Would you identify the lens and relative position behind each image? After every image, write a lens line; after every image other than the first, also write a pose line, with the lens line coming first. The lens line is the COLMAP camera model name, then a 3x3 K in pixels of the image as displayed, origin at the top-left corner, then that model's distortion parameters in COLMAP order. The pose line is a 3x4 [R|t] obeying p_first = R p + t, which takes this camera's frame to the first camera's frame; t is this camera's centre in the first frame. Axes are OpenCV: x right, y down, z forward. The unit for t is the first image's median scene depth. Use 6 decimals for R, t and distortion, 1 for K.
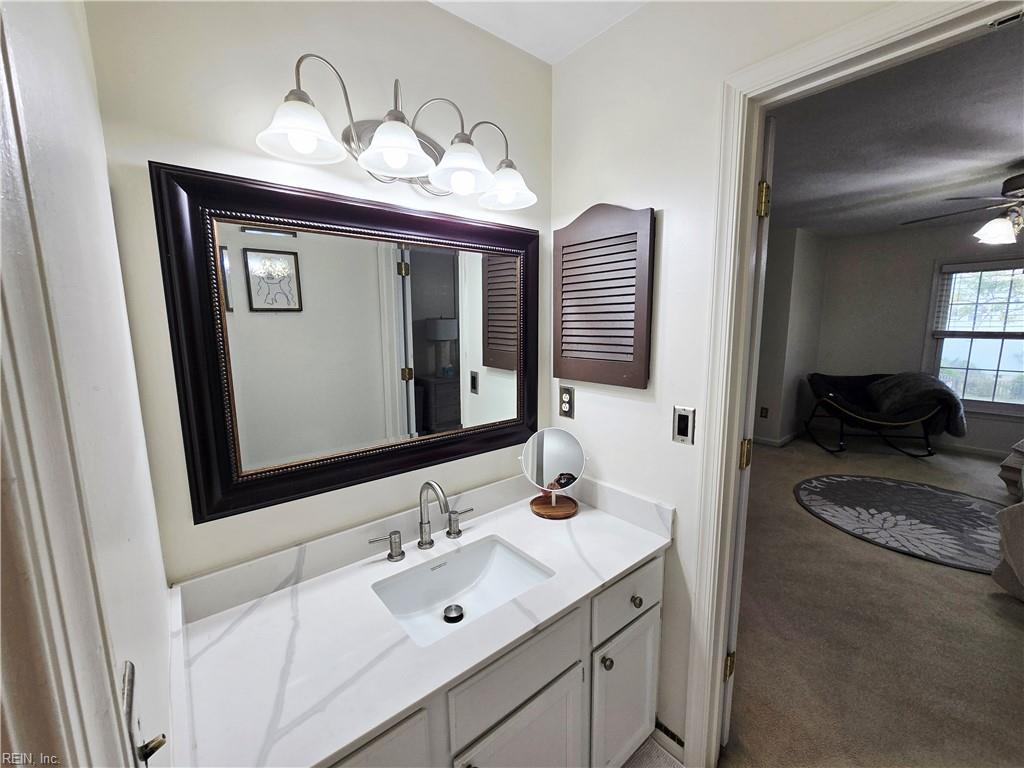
lens RADIAL K [[417.9, 0, 509.6], [0, 417.9, 381.2], [0, 0, 1]] dist [0.000011, 0.001743]
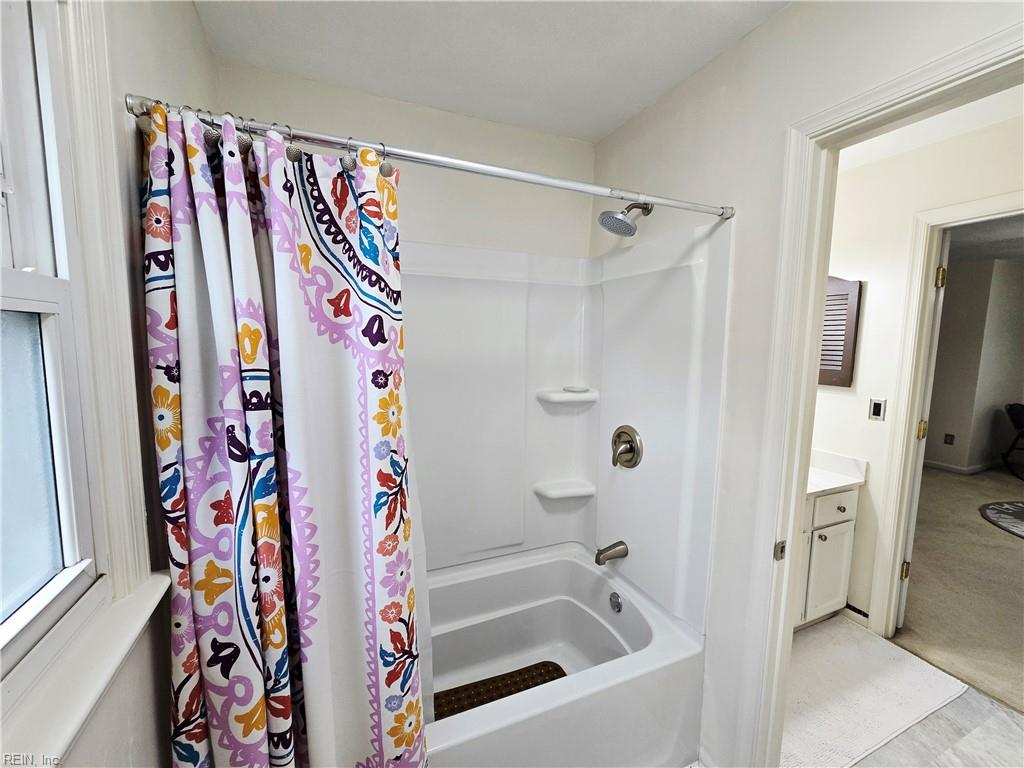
lens RADIAL K [[417.9, 0, 514.6], [0, 417.9, 388.0], [0, 0, 1]] dist [0.000011, 0.001743]
pose [[0.962717, 0.049756, -0.265895, -0.501743], [-0.058548, 0.997965, -0.025238, 0.138752], [0.264098, 0.039865, 0.963672, -0.926733]]
